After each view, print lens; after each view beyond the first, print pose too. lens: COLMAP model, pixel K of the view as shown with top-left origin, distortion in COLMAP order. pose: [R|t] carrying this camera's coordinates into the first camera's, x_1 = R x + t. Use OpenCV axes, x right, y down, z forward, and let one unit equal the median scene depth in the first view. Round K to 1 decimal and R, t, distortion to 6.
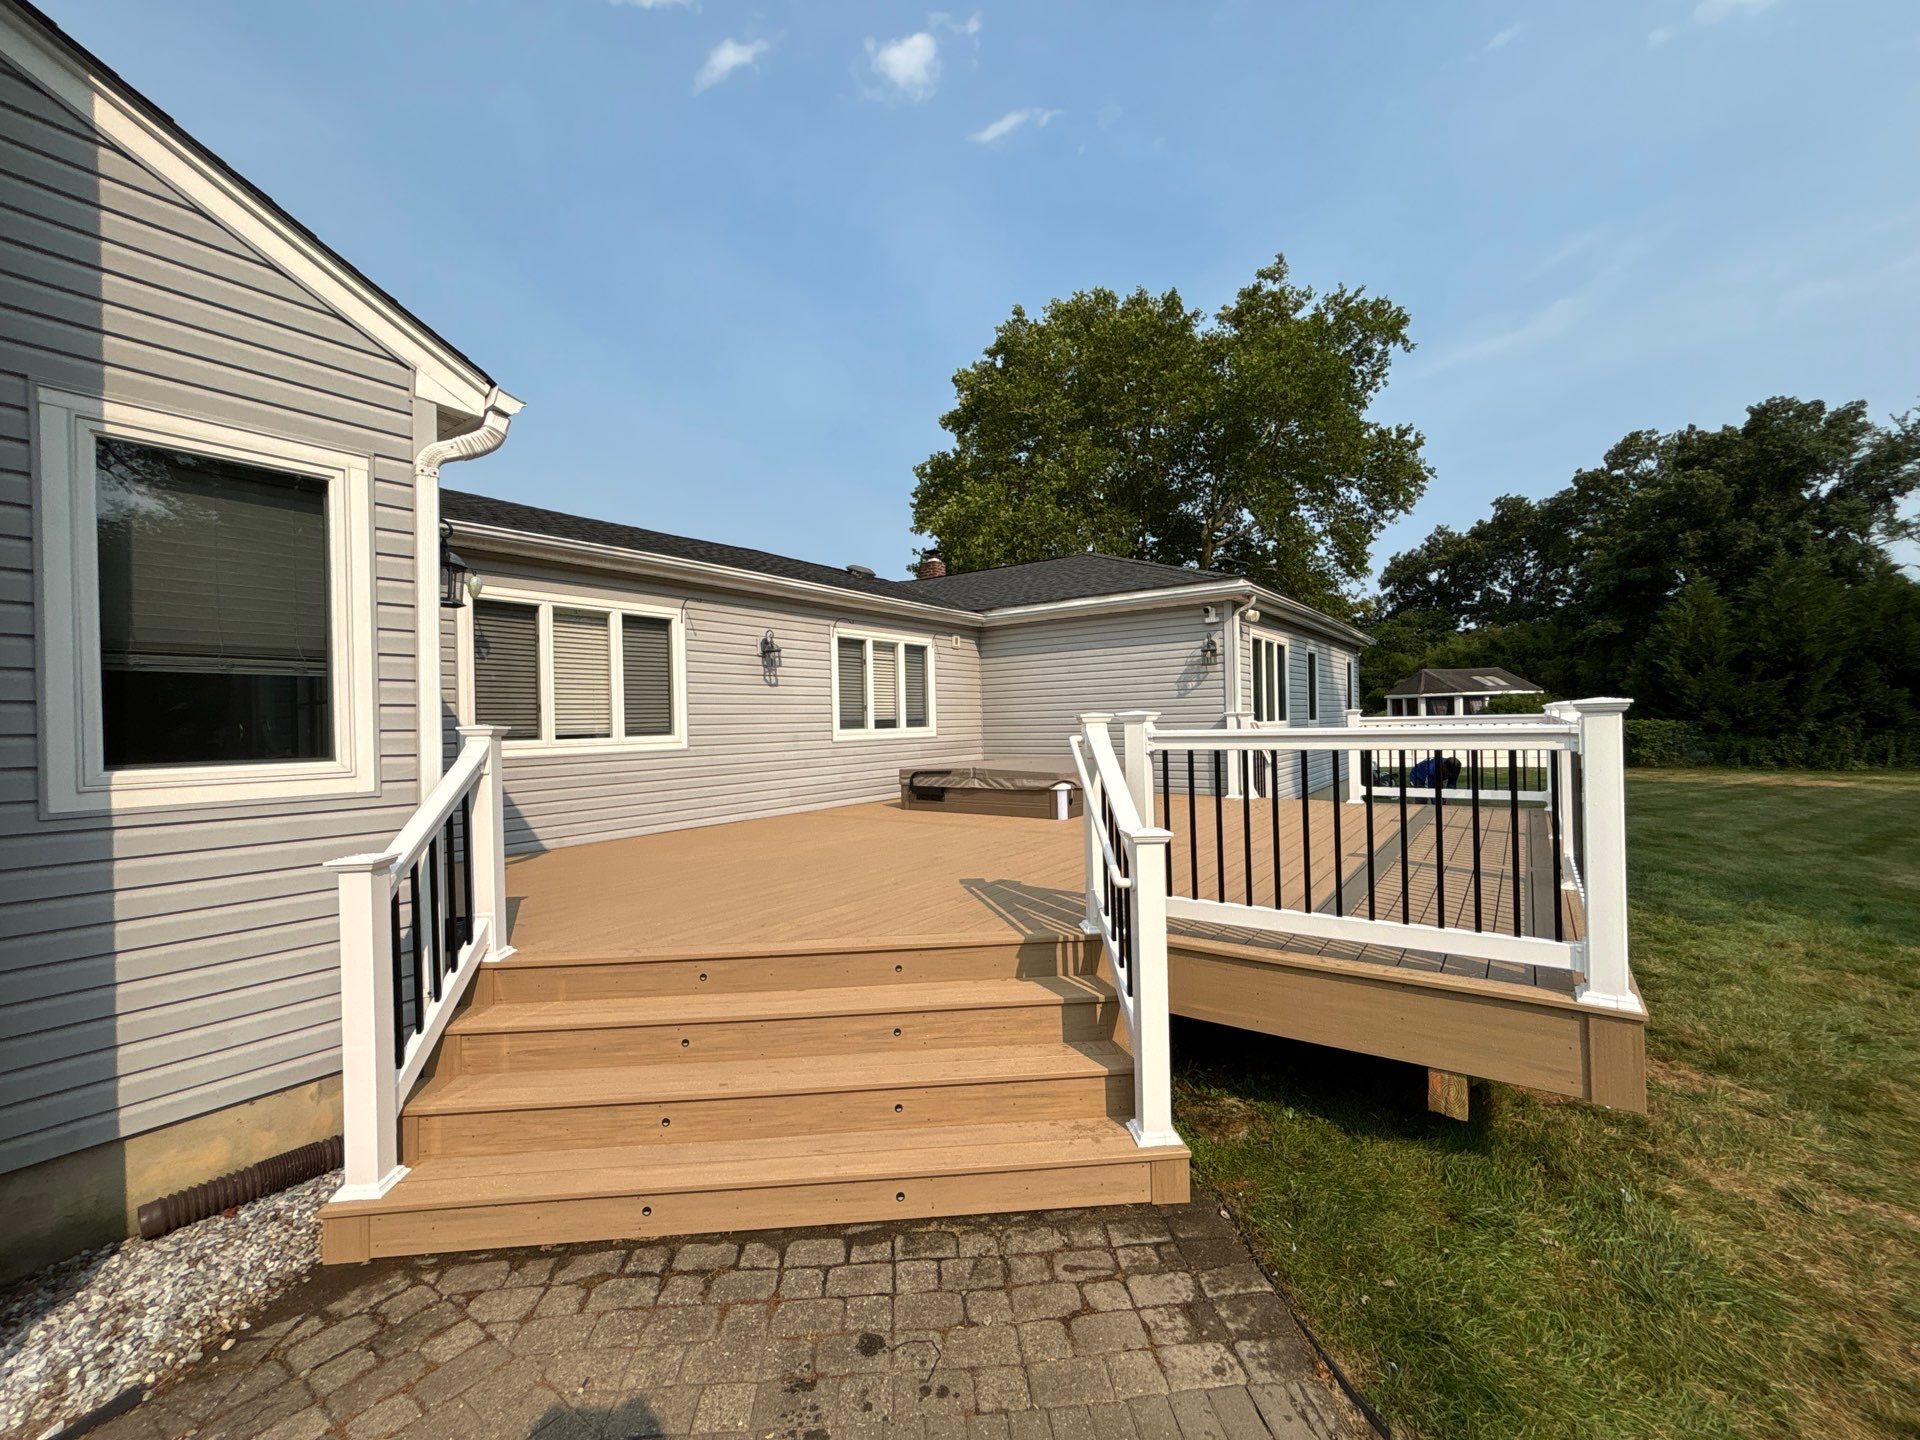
lens RADIAL K [[775.6, 0, 966.1], [0, 775.6, 722.5], [0, 0, 1]] dist [-0.000157, 0.000189]
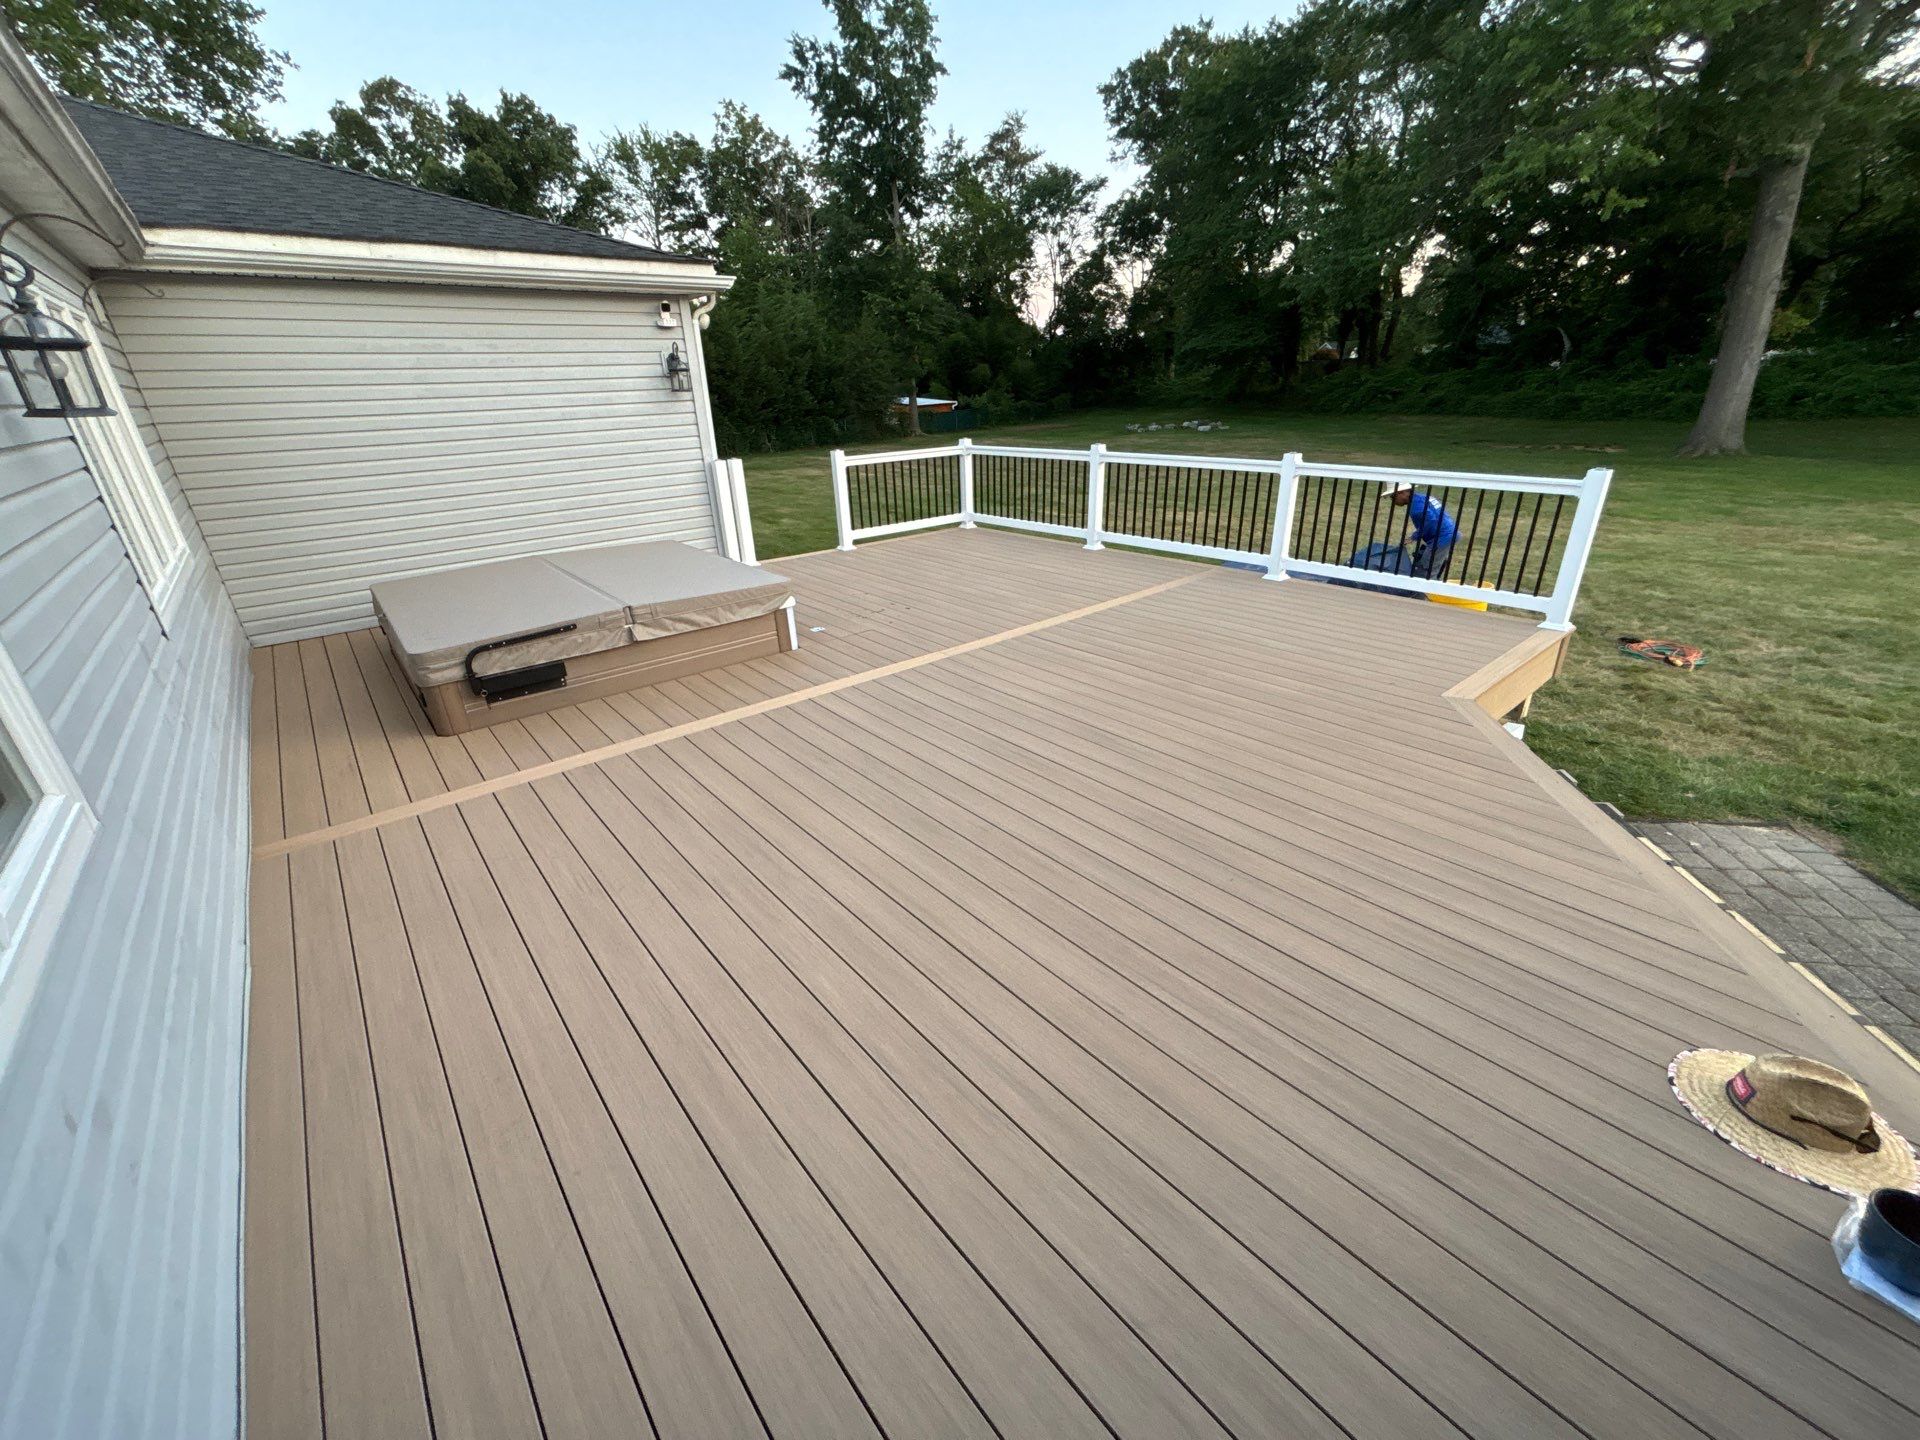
lens RADIAL K [[775.6, 0, 954.6], [0, 775.6, 719.1], [0, 0, 1]] dist [-0.000157, 0.000189]
pose [[0.243096, -0.370420, 0.896489, -0.388981], [0.023953, 0.926225, 0.376210, -0.057734], [-0.969706, -0.069981, 0.234035, 0.559561]]
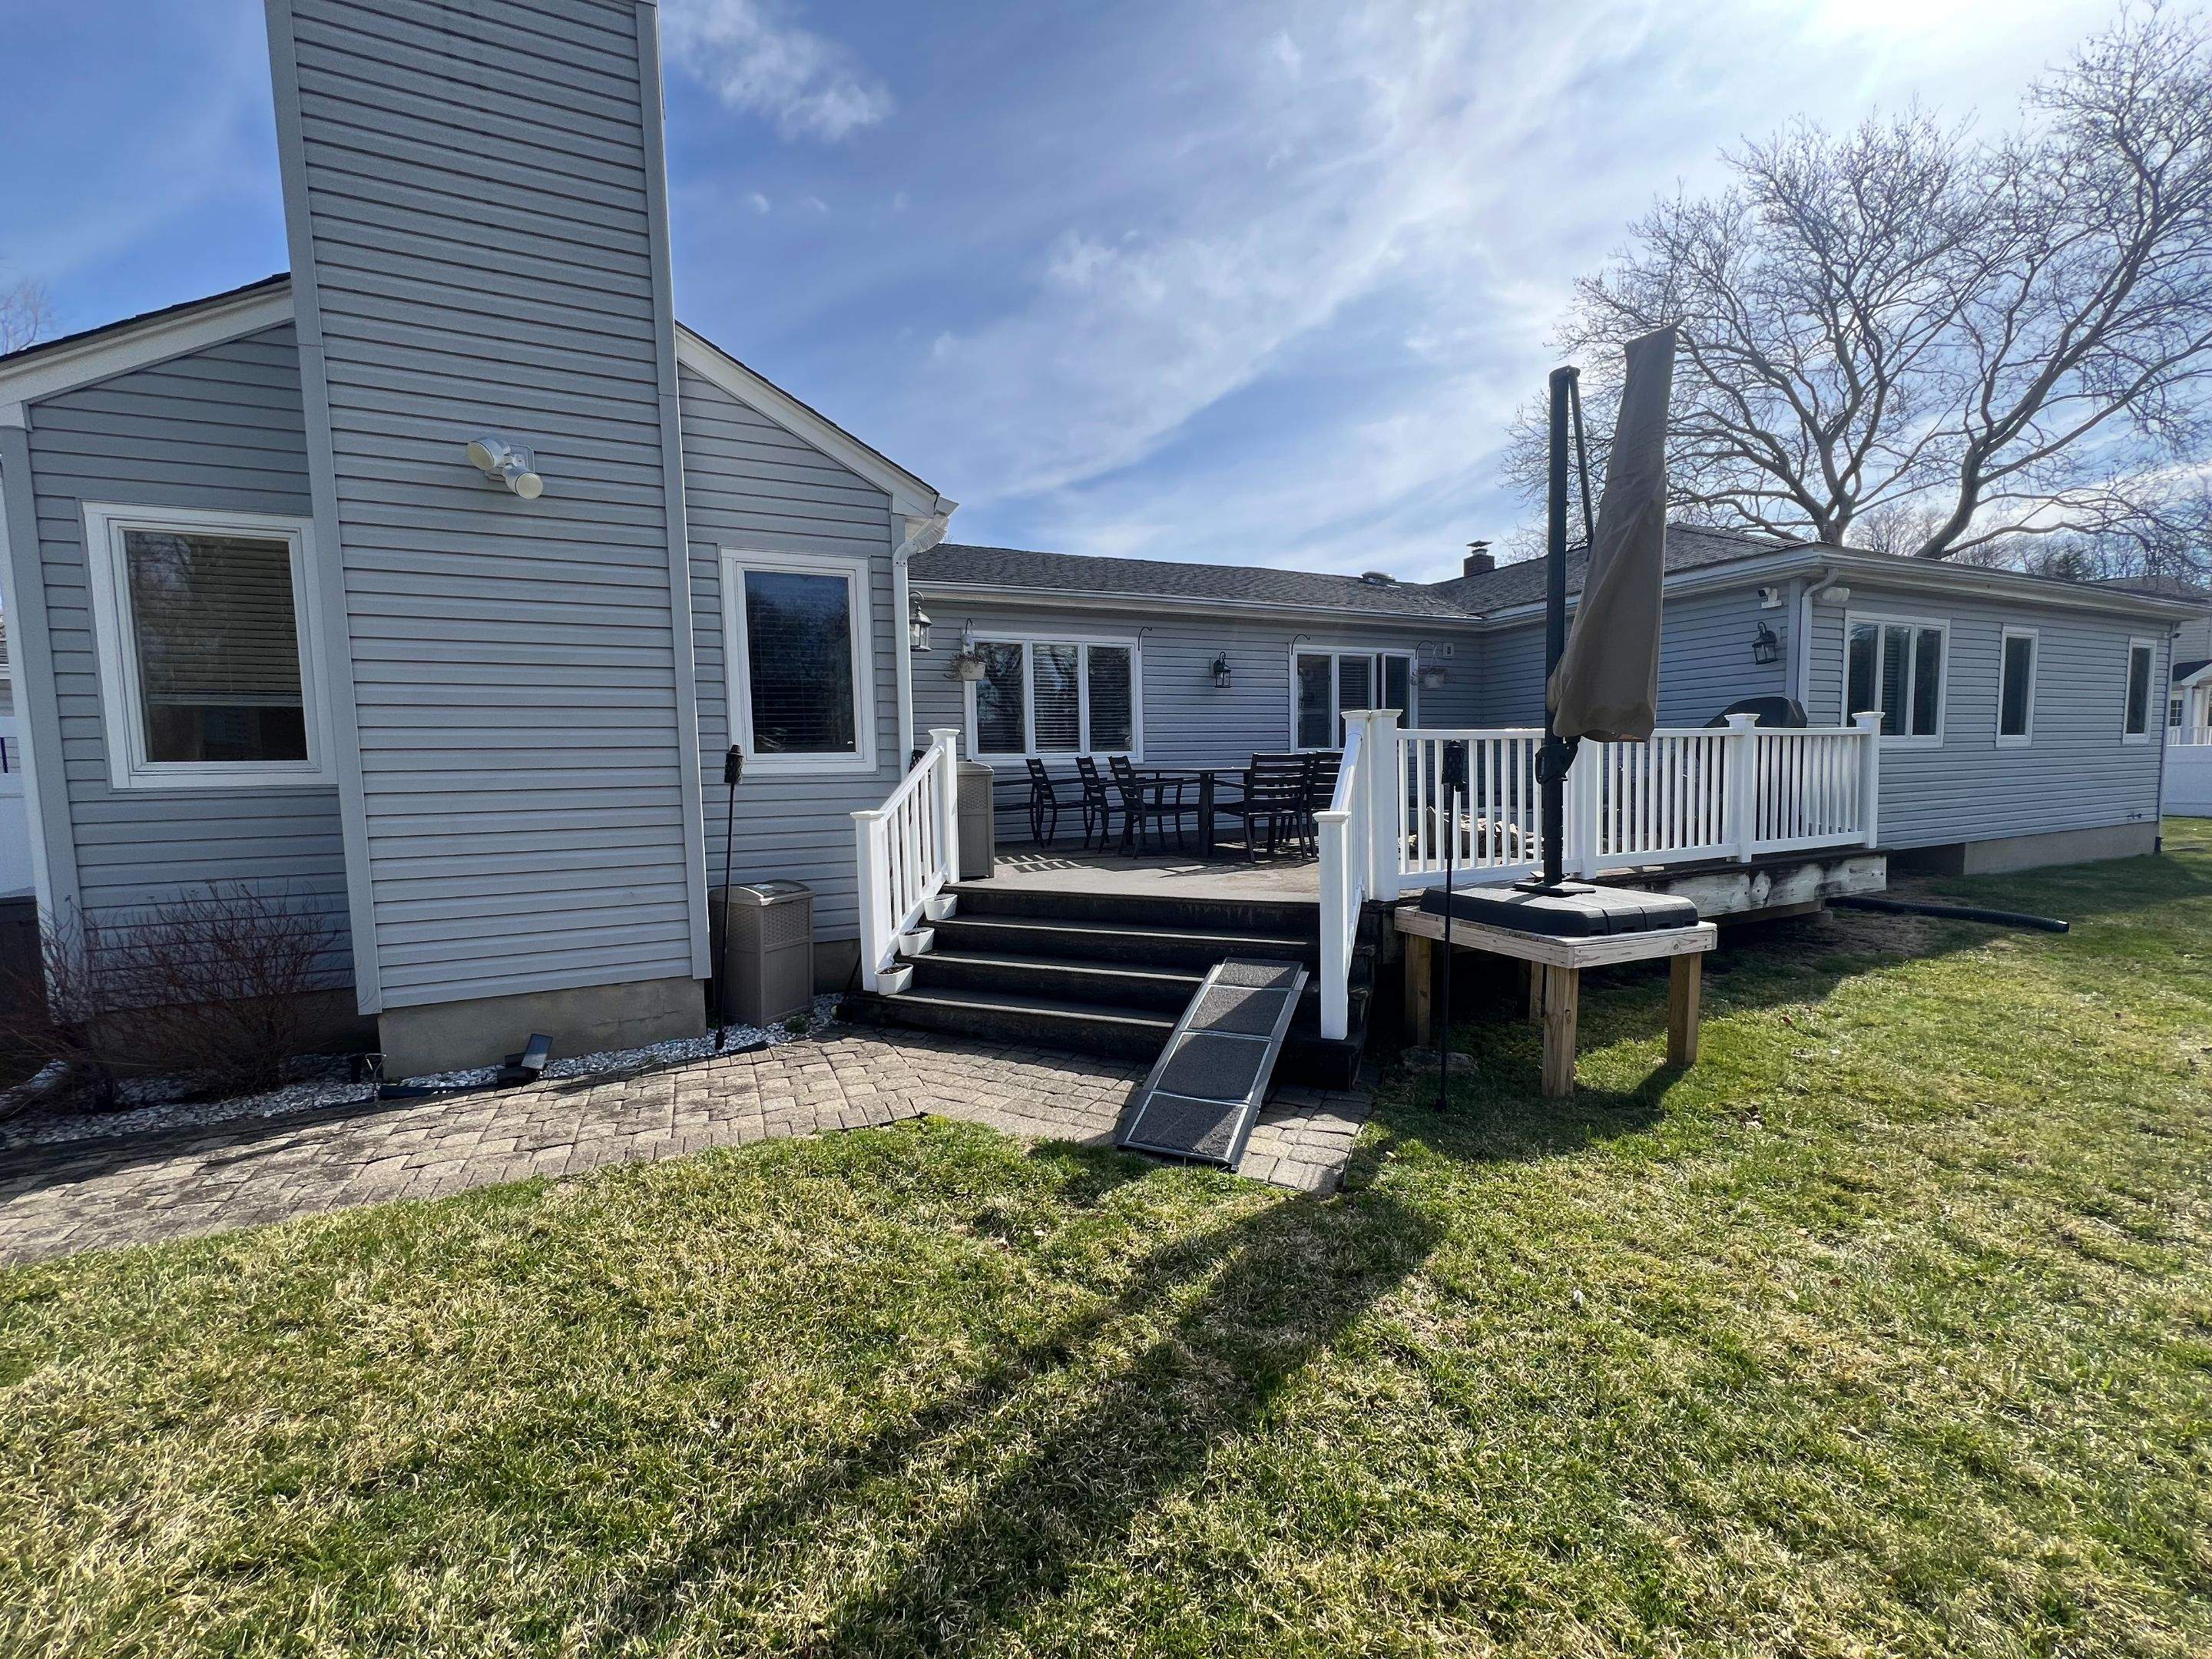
lens RADIAL K [[886.6, 0, 1110.8], [0, 886.6, 826.1], [0, 0, 1]] dist [-0.003602, 0.000506]
pose [[0.869571, 0.038226, -0.492326, 0.186207], [0.001322, 0.996816, 0.079731, 0.018419], [0.493806, -0.069982, 0.866752, -0.116878]]
